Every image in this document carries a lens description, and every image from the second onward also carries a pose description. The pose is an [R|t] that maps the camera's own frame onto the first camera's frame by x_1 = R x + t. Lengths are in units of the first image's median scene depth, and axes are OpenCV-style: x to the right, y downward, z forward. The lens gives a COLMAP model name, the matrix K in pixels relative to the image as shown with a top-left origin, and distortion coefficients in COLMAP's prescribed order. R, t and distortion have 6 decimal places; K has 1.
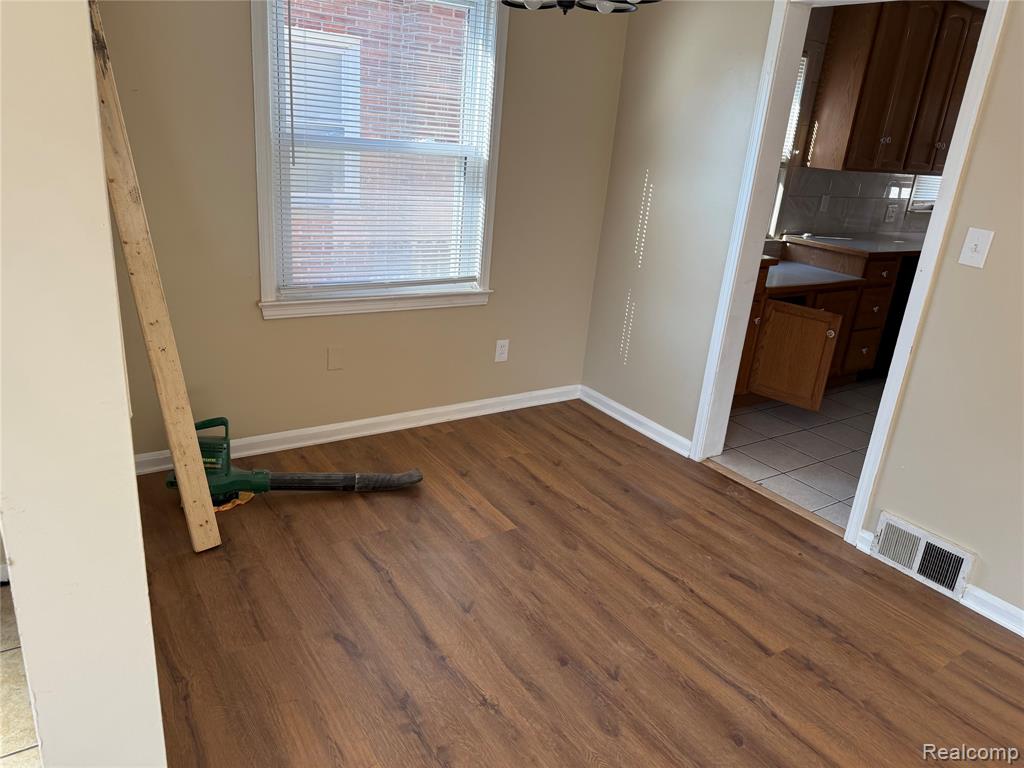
lens RADIAL K [[727.9, 0, 514.2], [0, 727.9, 385.5], [0, 0, 1]] dist [0.025159, -0.028947]
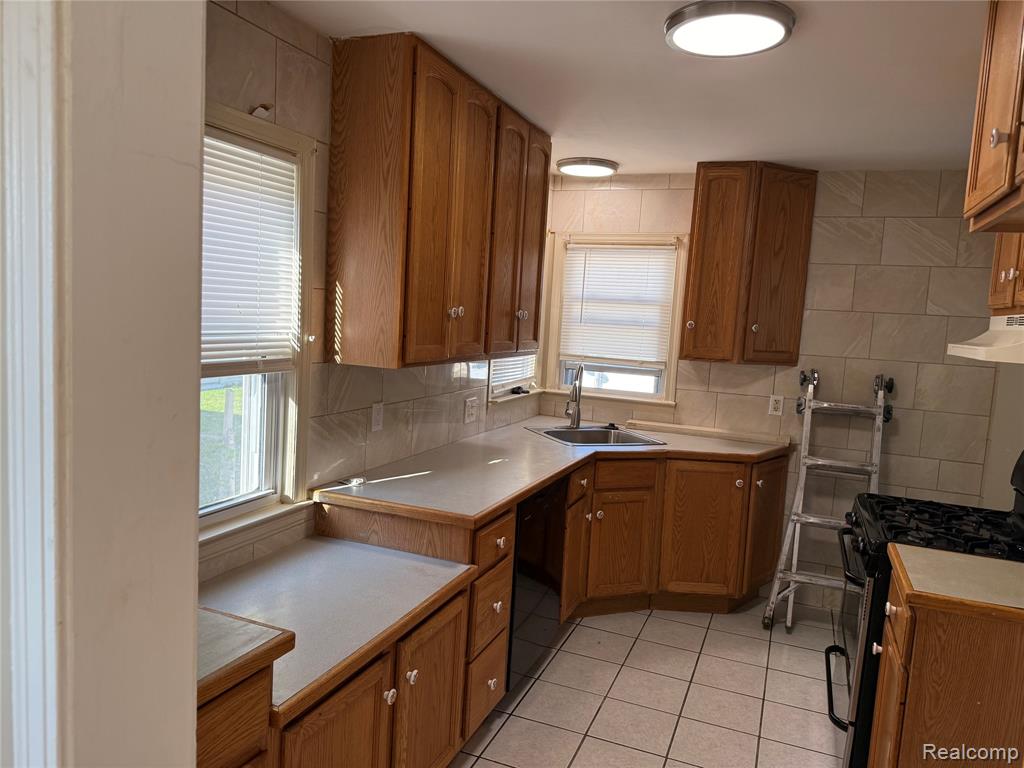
lens RADIAL K [[727.9, 0, 514.1], [0, 727.9, 384.6], [0, 0, 1]] dist [0.025159, -0.028947]
pose [[0.835230, -0.085584, 0.543200, 0.220288], [0.198796, 0.967999, -0.153157, -0.177089], [-0.512709, 0.235908, 0.825516, 0.500339]]
